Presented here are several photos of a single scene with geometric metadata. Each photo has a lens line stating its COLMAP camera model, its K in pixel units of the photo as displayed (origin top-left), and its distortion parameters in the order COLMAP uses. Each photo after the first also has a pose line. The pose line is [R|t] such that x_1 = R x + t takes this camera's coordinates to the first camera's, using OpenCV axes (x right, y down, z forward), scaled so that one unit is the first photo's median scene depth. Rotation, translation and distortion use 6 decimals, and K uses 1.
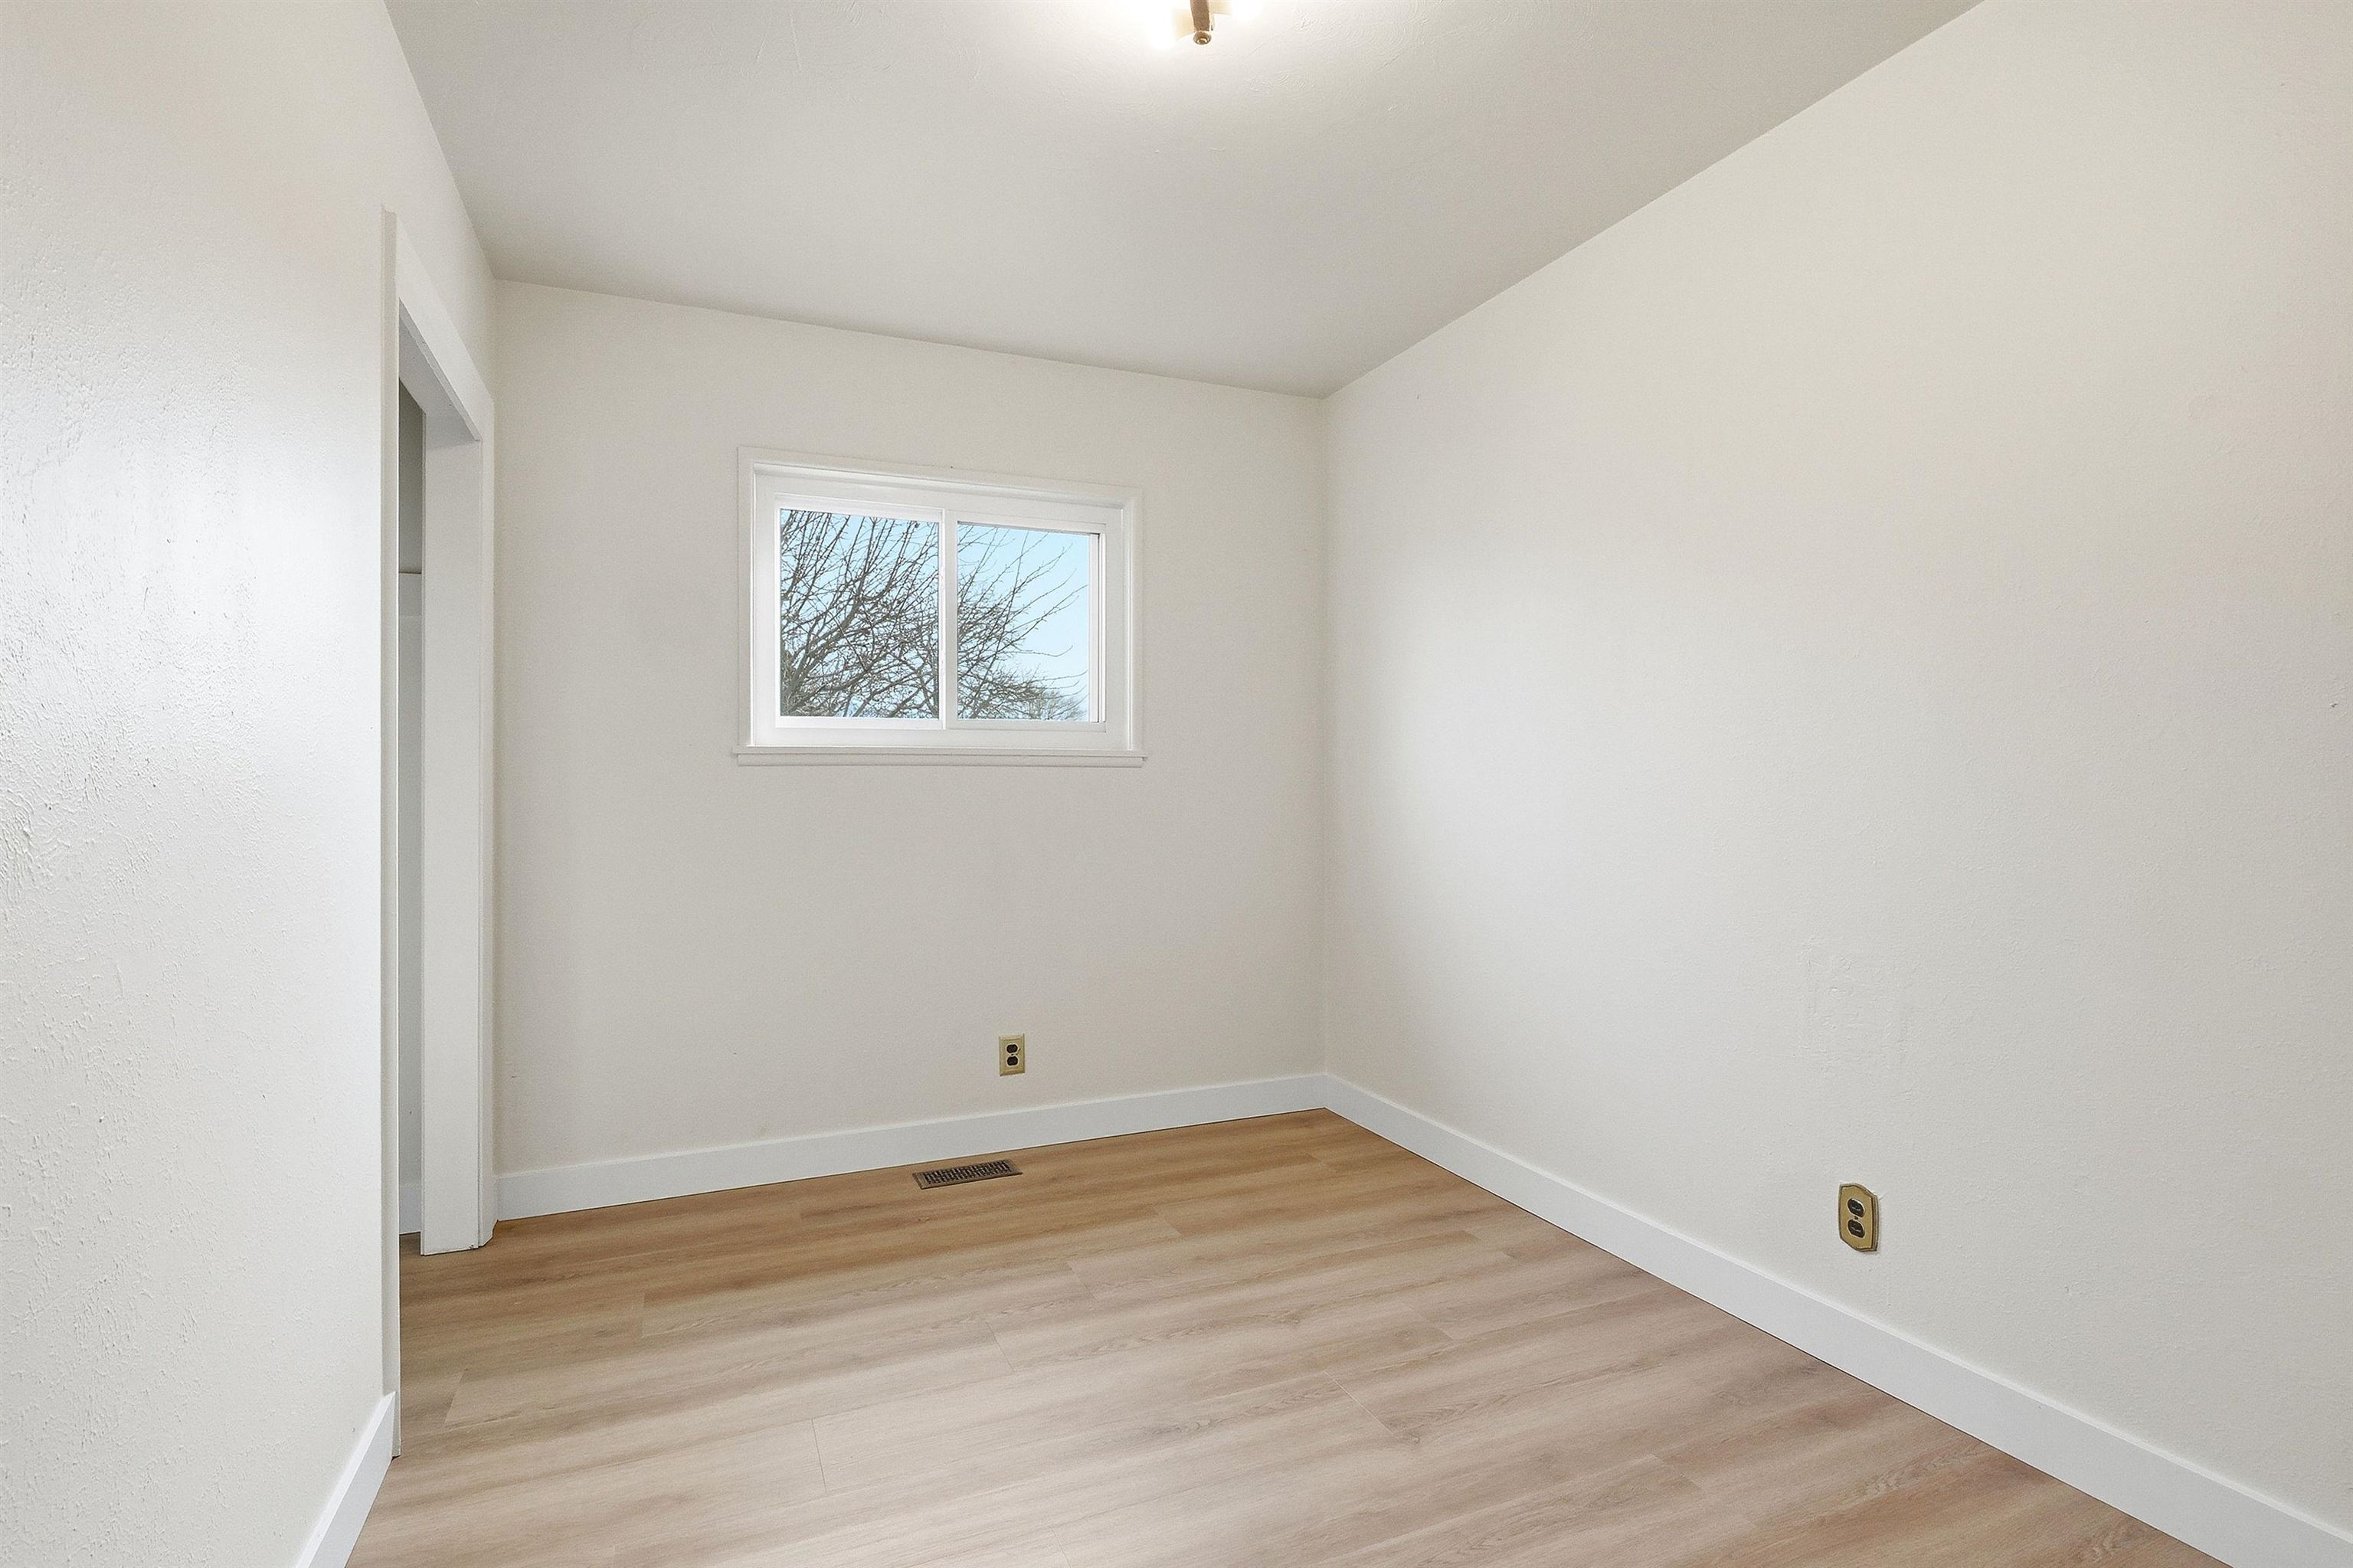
lens RADIAL K [[1135.8, 0, 1163.4], [0, 1135.8, 792.1], [0, 0, 1]] dist [0.007559, -0.005119]
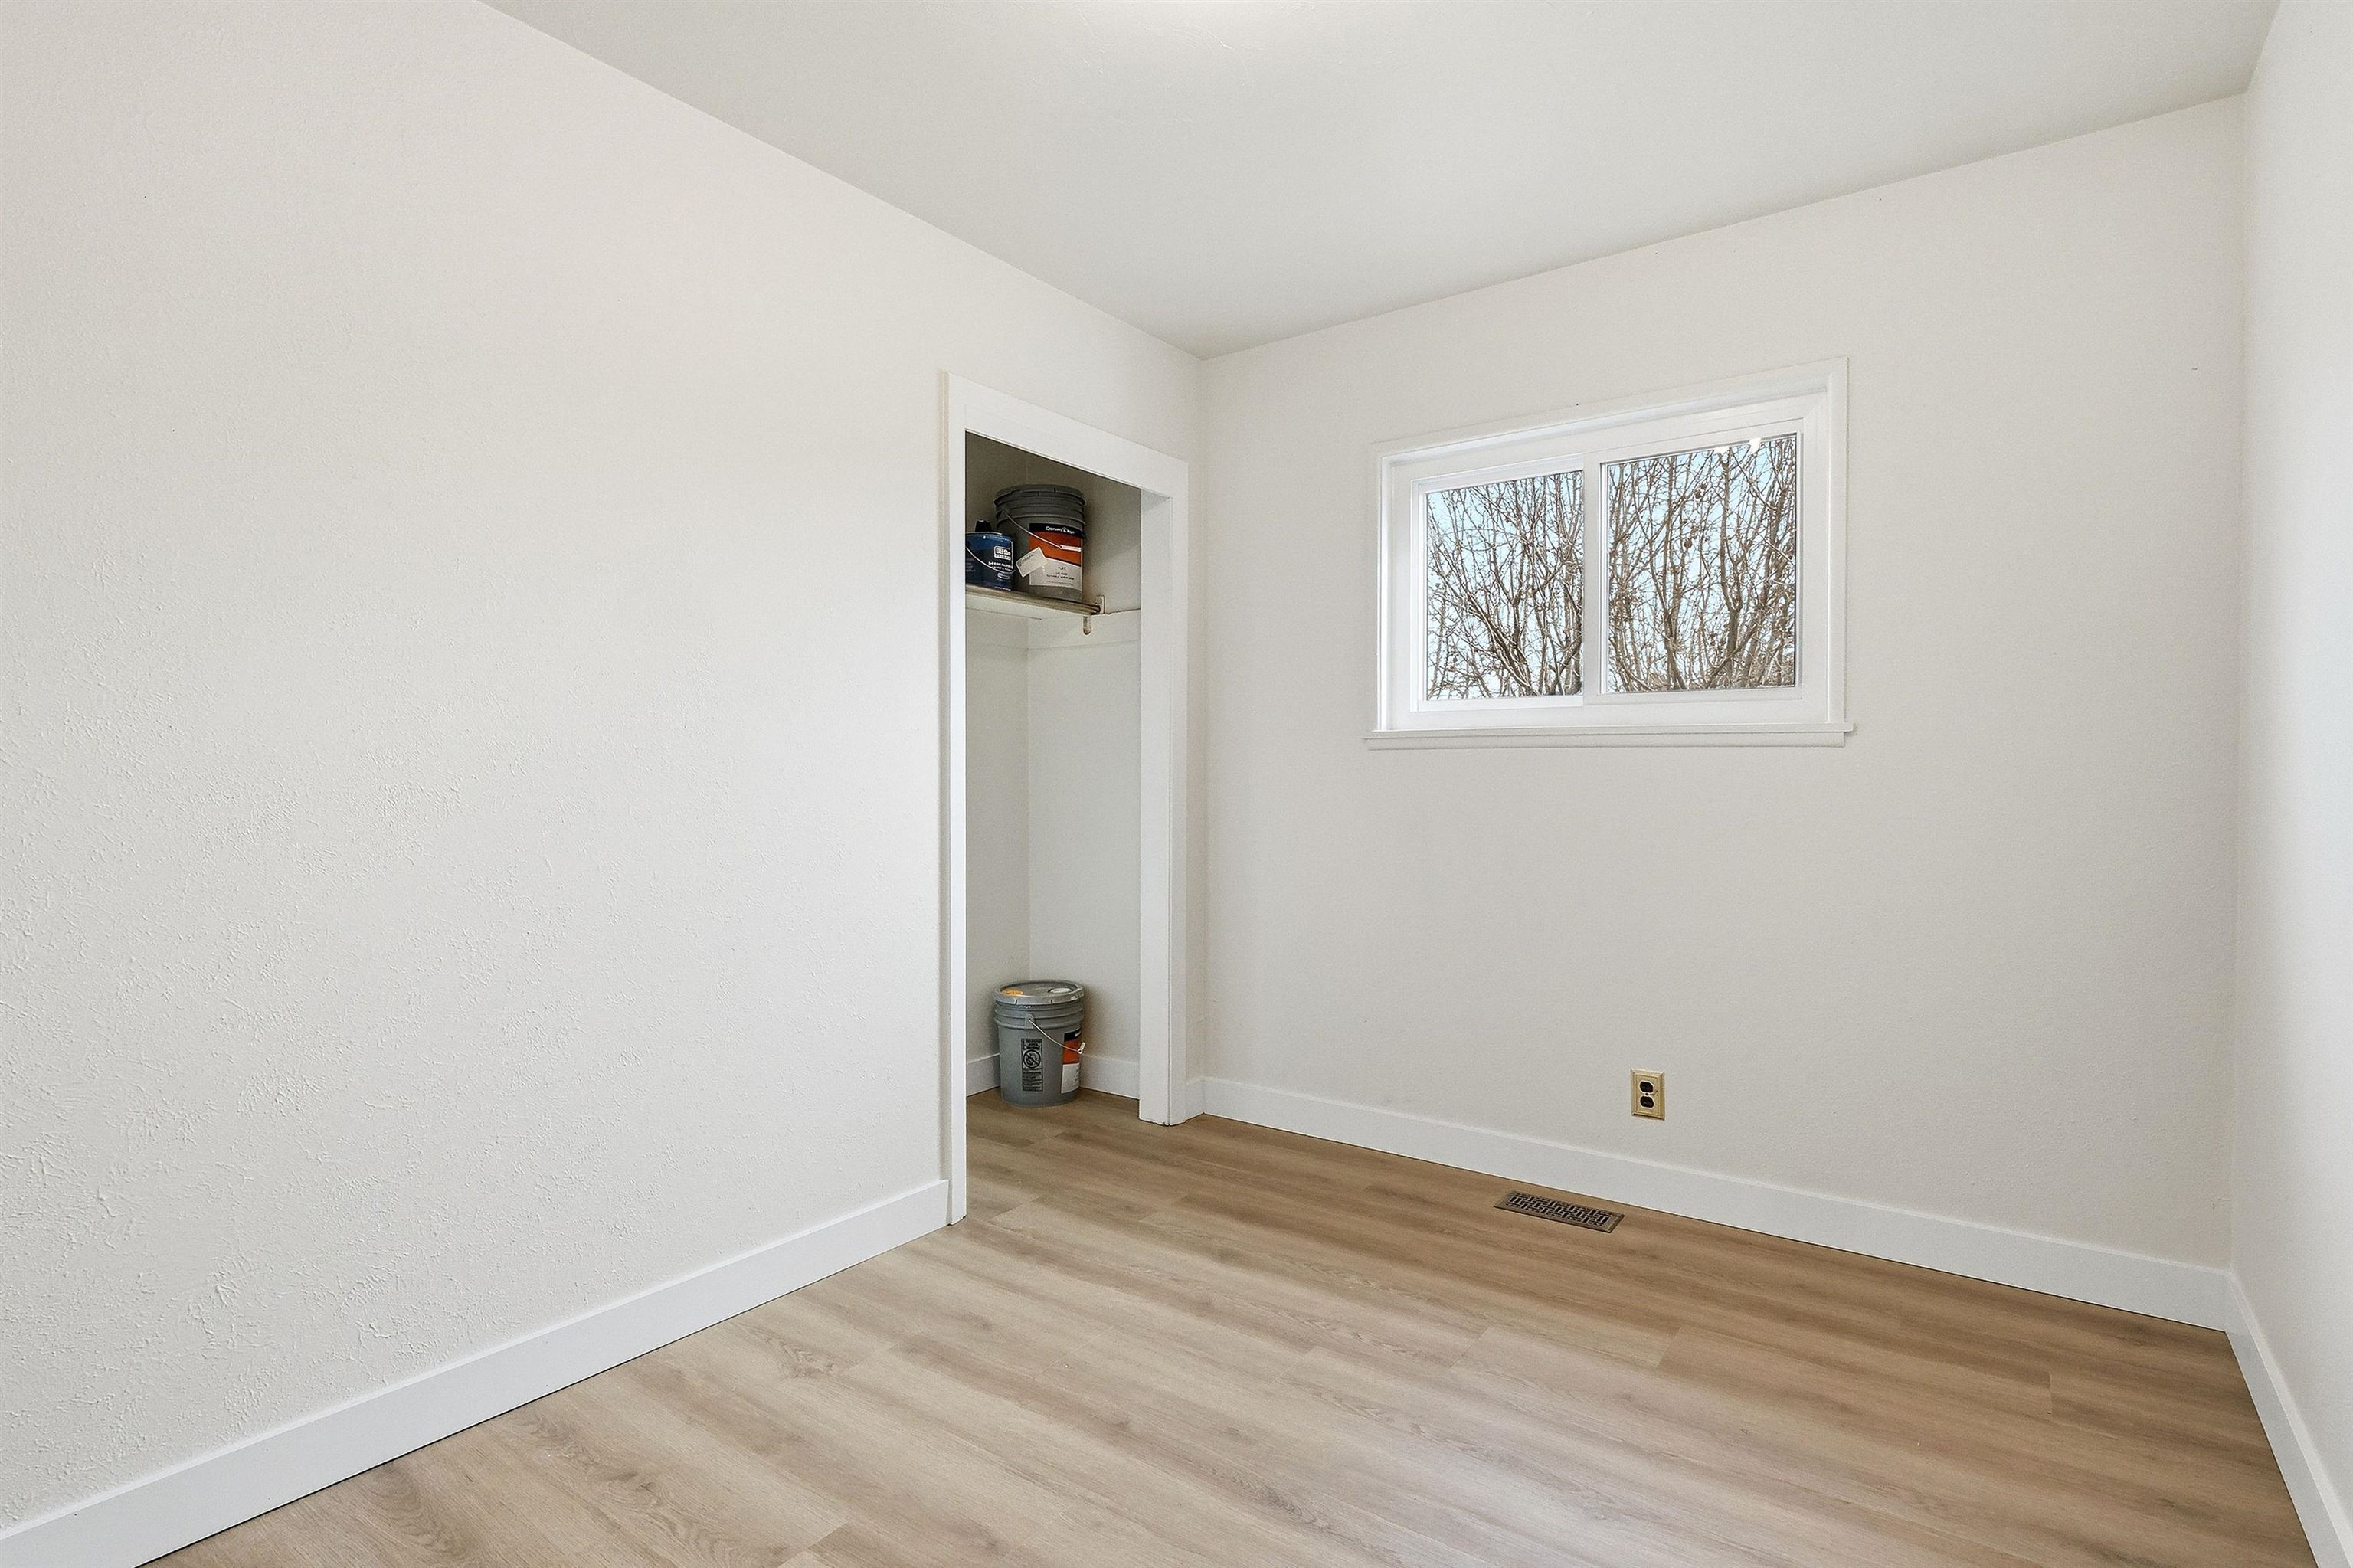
lens RADIAL K [[1135.8, 0, 1159.8], [0, 1135.8, 796.5], [0, 0, 1]] dist [0.007559, -0.005119]
pose [[0.512530, 0.023491, -0.858348, 0.454303], [-0.010664, 0.999723, 0.020992, -0.000218], [0.858603, -0.001606, 0.512639, 0.309829]]
